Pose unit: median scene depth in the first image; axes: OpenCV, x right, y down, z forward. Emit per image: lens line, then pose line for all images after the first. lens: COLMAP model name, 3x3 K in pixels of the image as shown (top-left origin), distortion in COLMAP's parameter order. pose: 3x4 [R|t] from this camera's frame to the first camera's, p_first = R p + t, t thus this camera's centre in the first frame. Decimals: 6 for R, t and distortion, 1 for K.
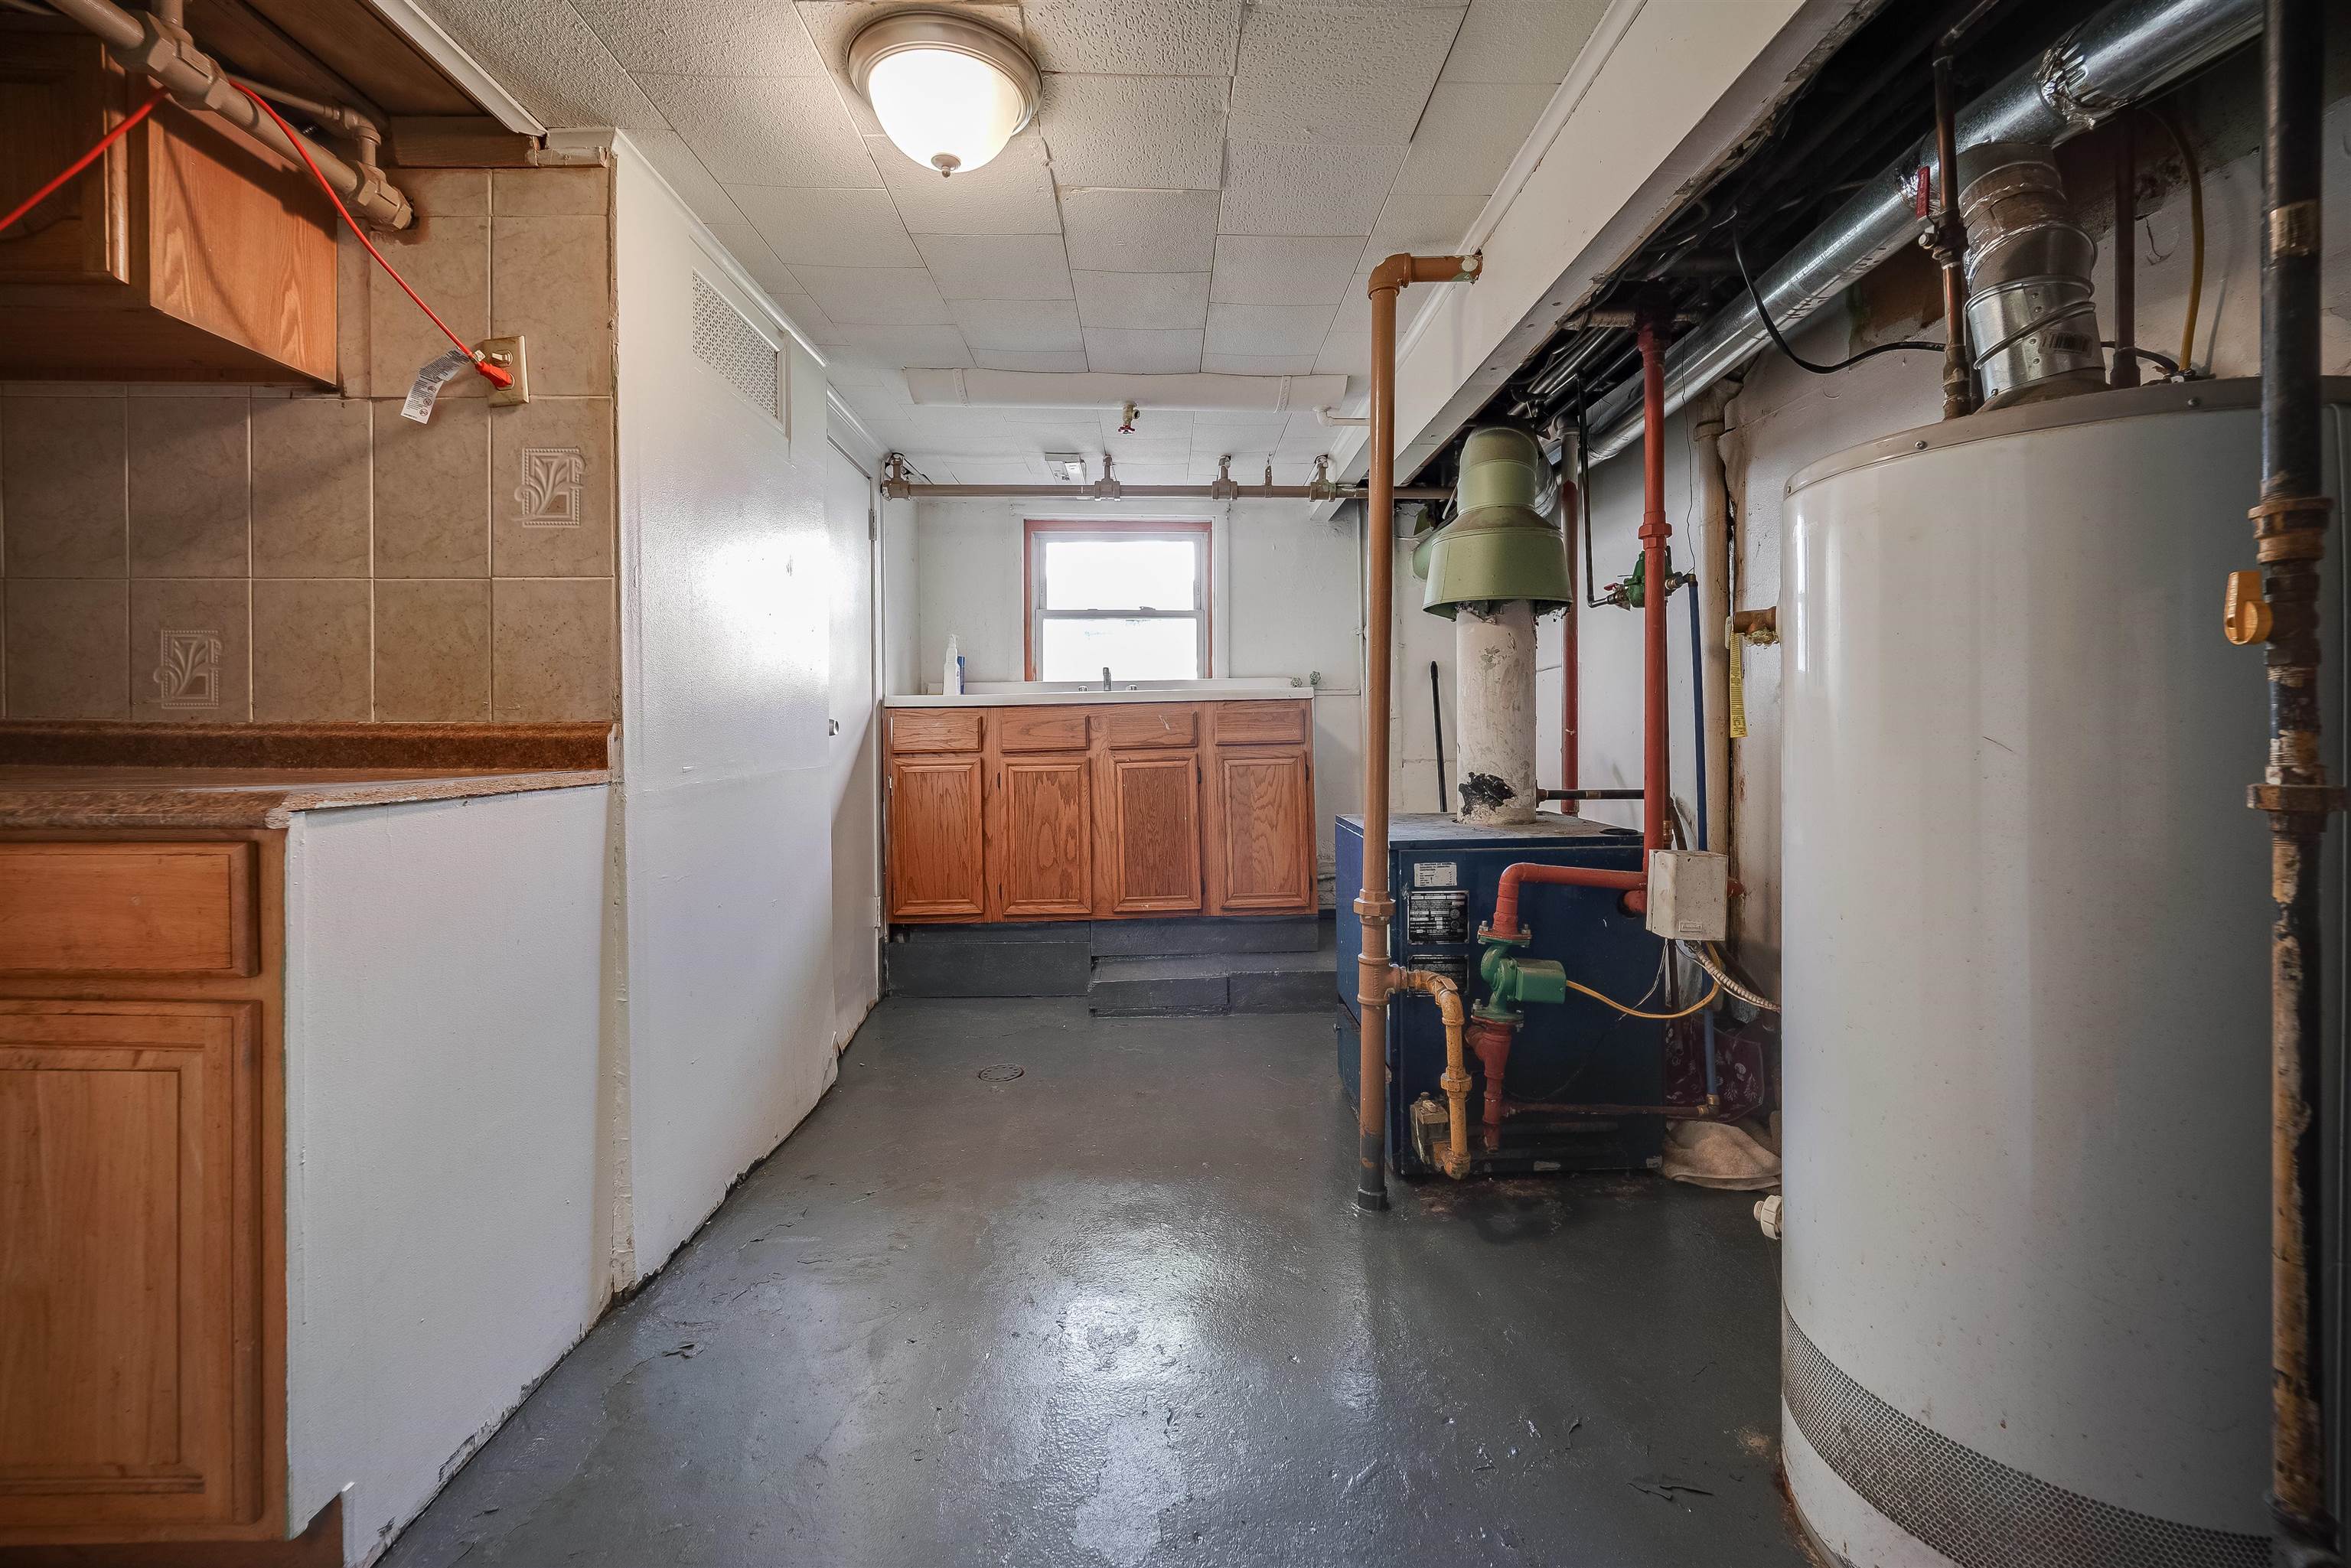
lens RADIAL K [[953.5, 0, 1168.5], [0, 953.5, 737.2], [0, 0, 1]] dist [-0.008142, -0.000584]
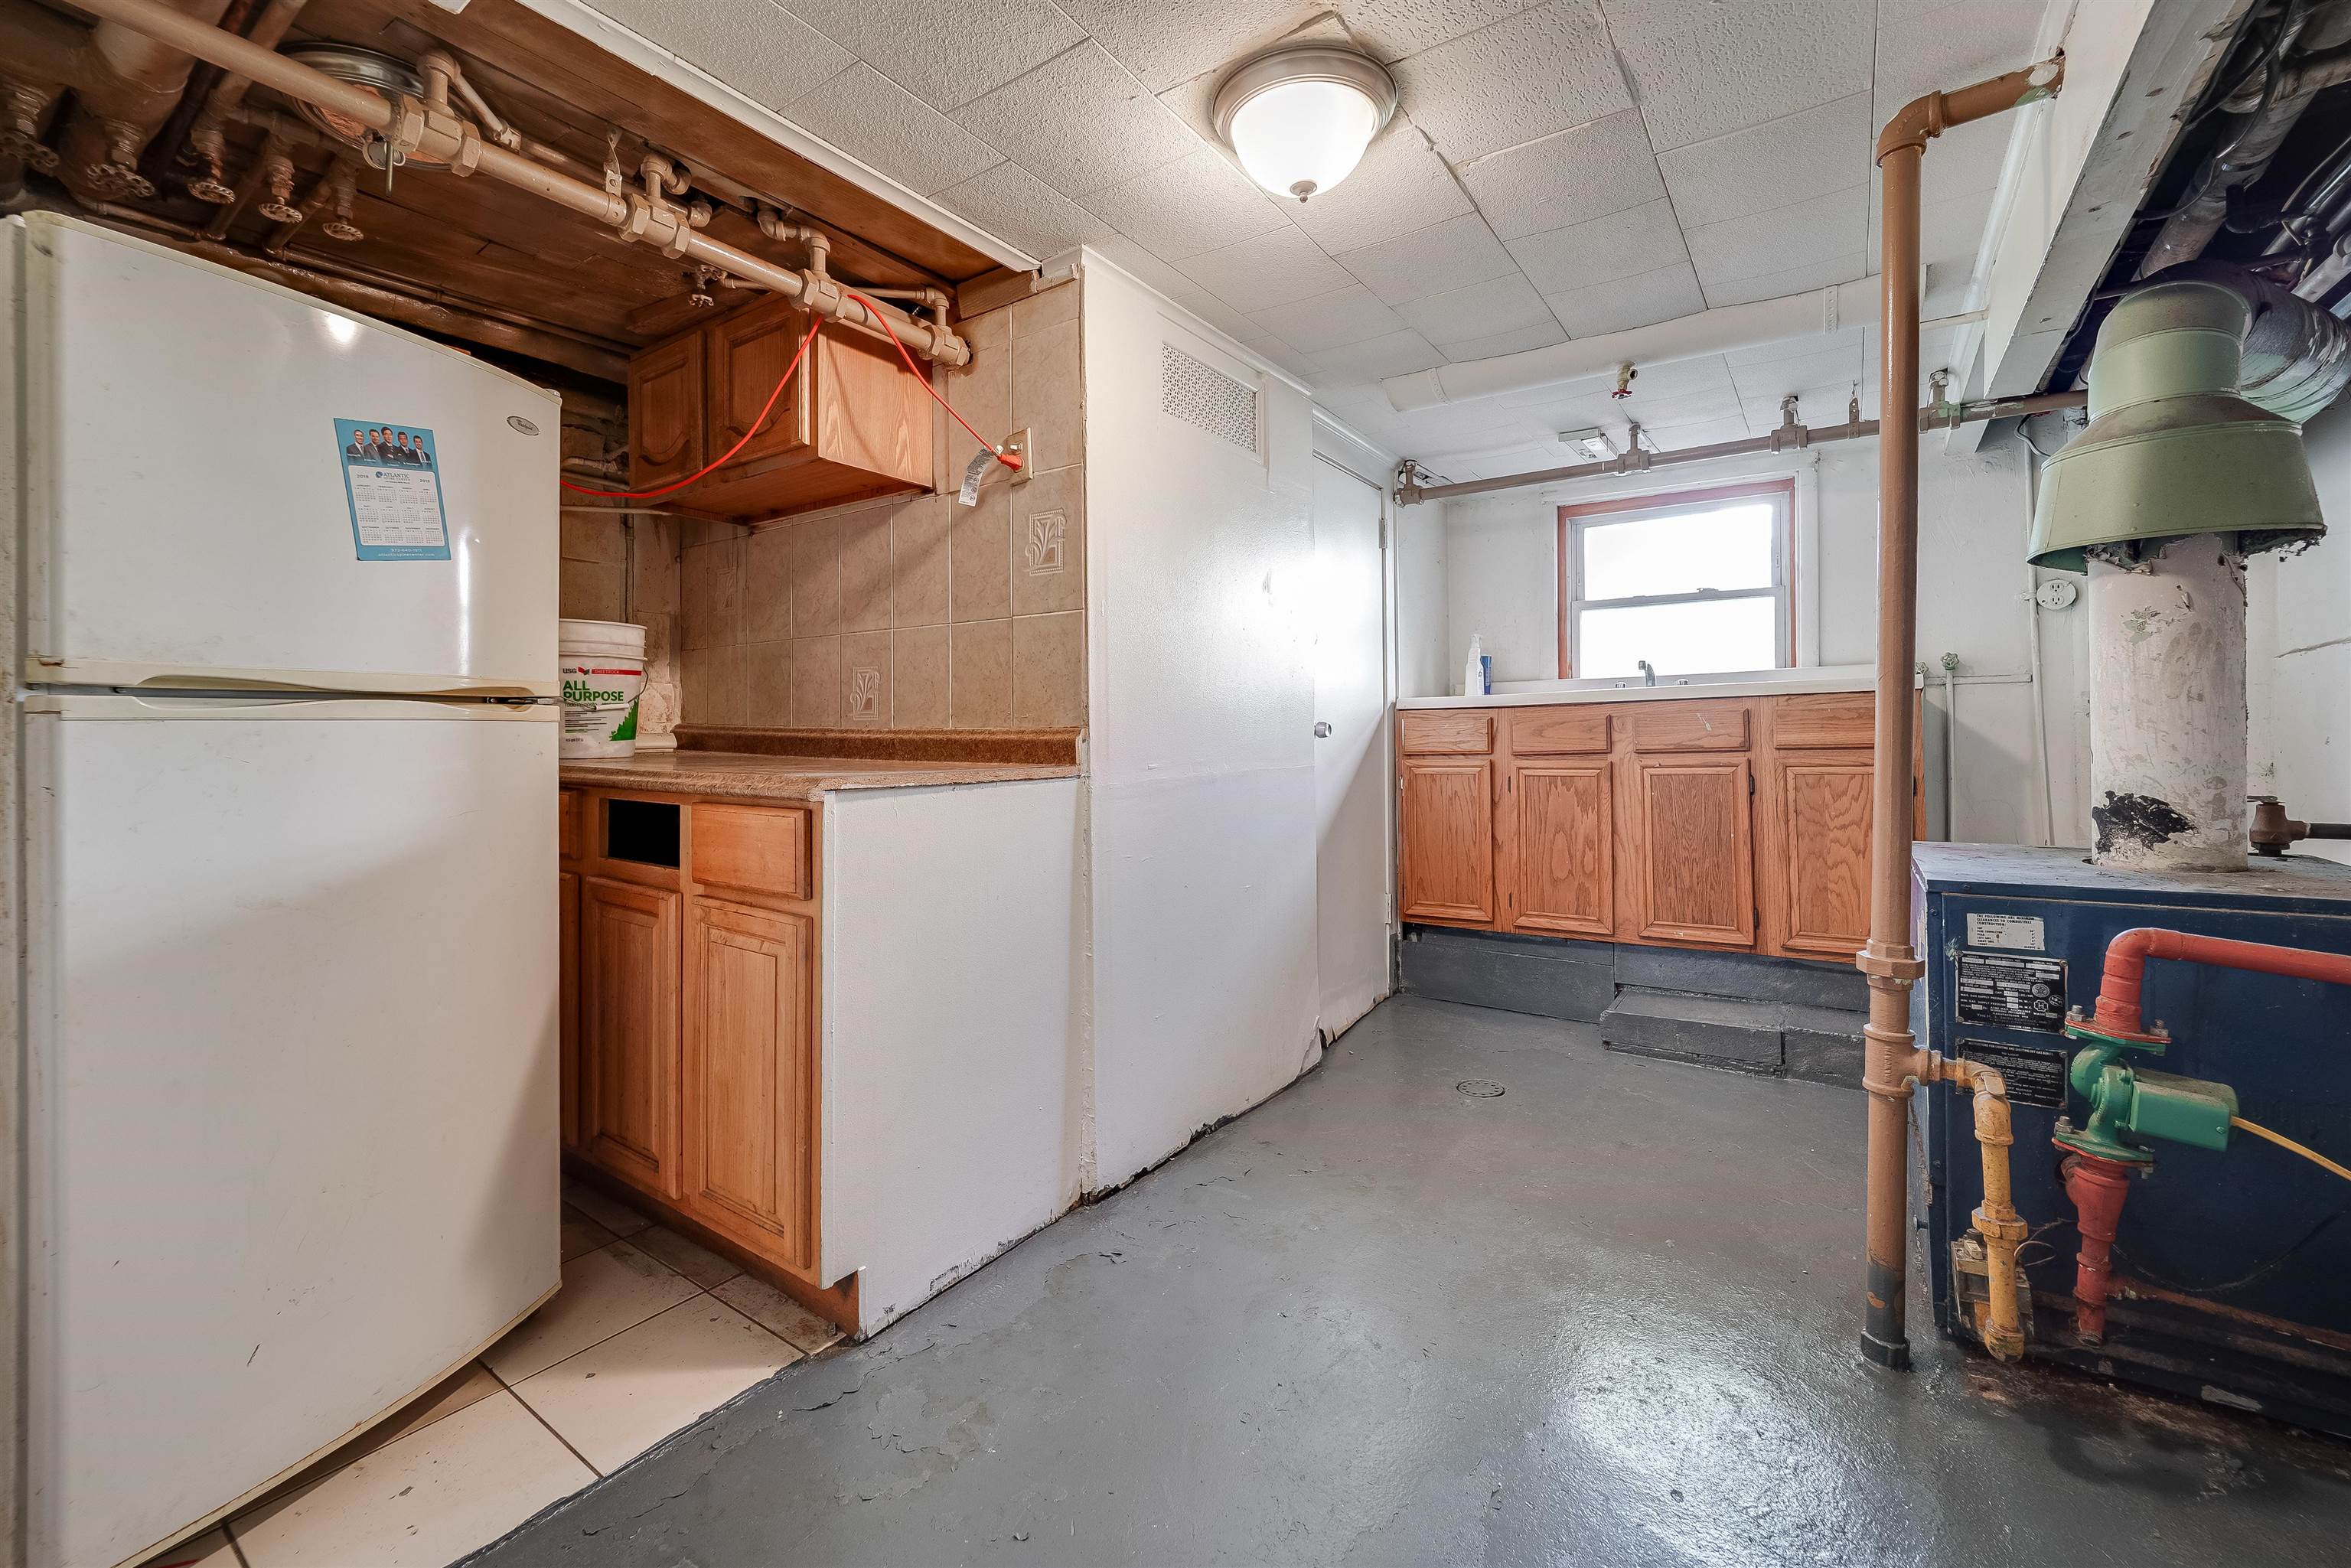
lens RADIAL K [[953.5, 0, 1188.4], [0, 953.5, 730.0], [0, 0, 1]] dist [-0.008142, -0.000584]
pose [[0.815826, -0.003977, -0.578284, 0.204599], [-0.000669, 0.999969, -0.007822, -0.002213], [0.578297, 0.006768, 0.815798, 0.062636]]
